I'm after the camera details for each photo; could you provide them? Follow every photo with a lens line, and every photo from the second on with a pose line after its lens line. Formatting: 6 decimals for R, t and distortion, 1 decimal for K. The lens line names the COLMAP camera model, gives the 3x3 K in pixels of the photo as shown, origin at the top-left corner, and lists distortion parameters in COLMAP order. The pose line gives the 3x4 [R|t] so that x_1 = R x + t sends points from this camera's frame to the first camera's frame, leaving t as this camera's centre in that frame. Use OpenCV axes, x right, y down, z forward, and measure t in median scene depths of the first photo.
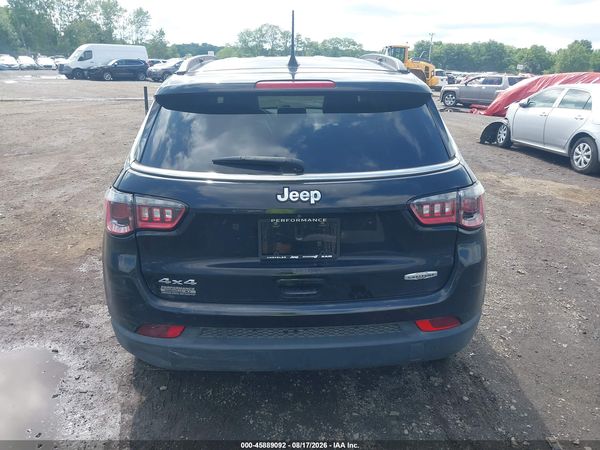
lens RADIAL K [[486.6, 0, 303.0], [0, 486.6, 210.6], [0, 0, 1]] dist [0.004714, -0.004632]
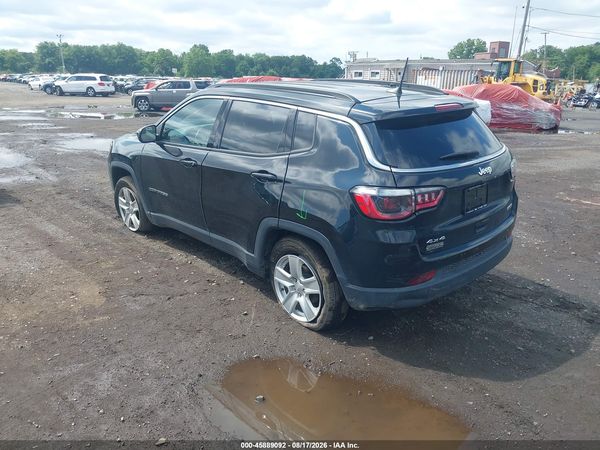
lens RADIAL K [[486.6, 0, 303.0], [0, 486.6, 210.6], [0, 0, 1]] dist [0.004714, -0.004632]
pose [[0.767683, -0.189600, 0.612139, -1.214367], [0.192417, 0.979351, 0.062028, -0.097109], [-0.611259, 0.070168, 0.788314, 0.035823]]
